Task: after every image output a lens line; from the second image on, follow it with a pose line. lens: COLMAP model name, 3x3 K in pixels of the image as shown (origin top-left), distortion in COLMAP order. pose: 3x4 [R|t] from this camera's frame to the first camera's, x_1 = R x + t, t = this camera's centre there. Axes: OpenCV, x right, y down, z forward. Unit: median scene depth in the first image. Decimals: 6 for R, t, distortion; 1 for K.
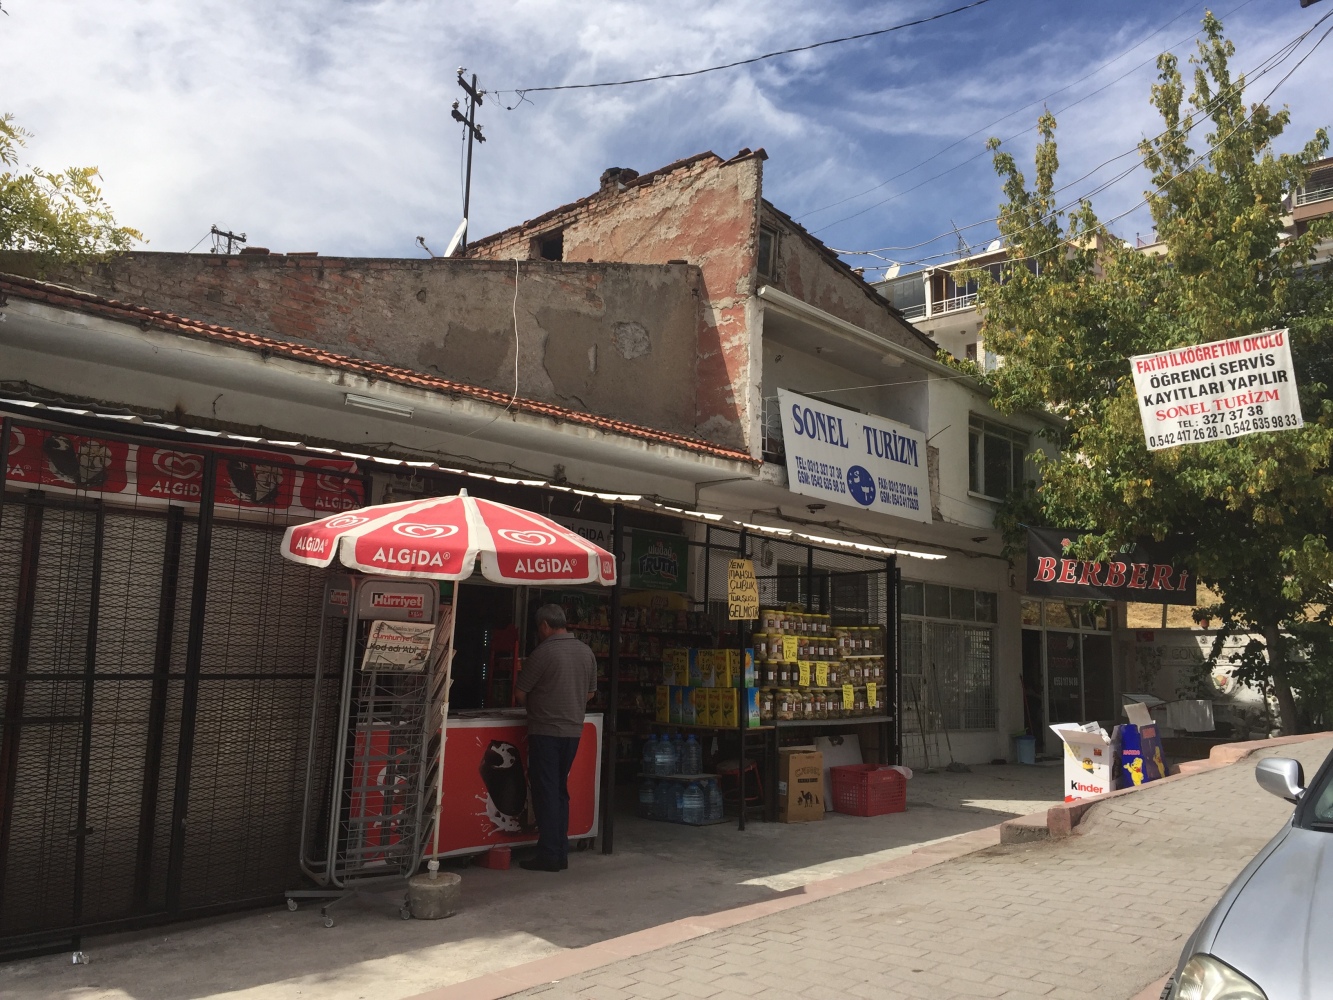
lens RADIAL K [[1152.8, 0, 664.2], [0, 1152.8, 491.7], [0, 0, 1]] dist [0.104833, -0.143511]
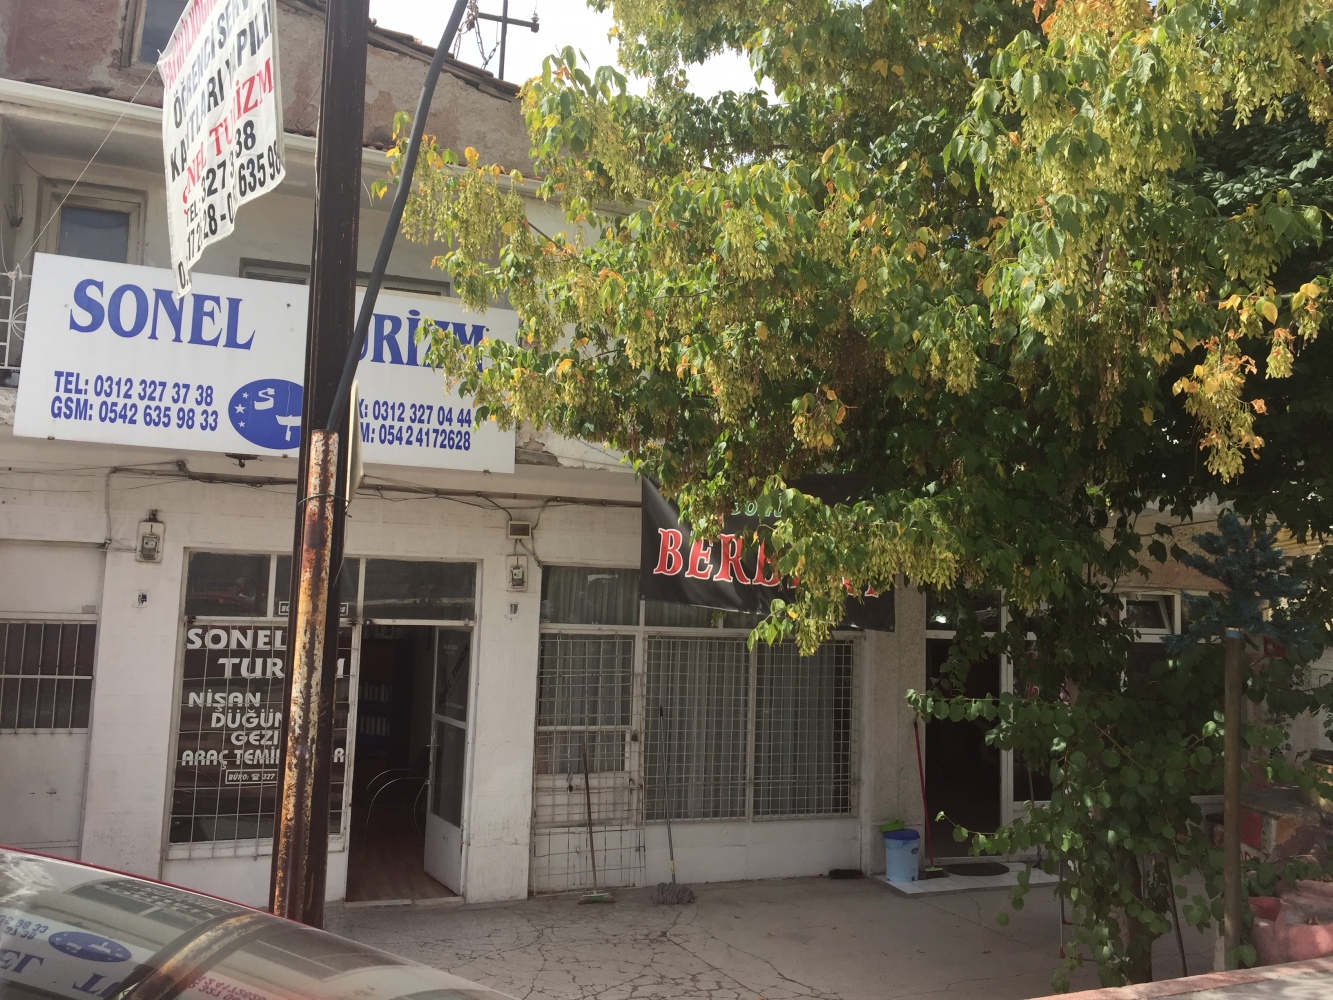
lens RADIAL K [[1152.8, 0, 664.2], [0, 1152.8, 491.7], [0, 0, 1]] dist [0.104833, -0.143511]
pose [[0.892763, -0.034188, -0.449227, 0.602773], [0.057731, 0.997577, 0.038811, 0.021637], [0.446812, -0.060583, 0.892574, 0.587314]]
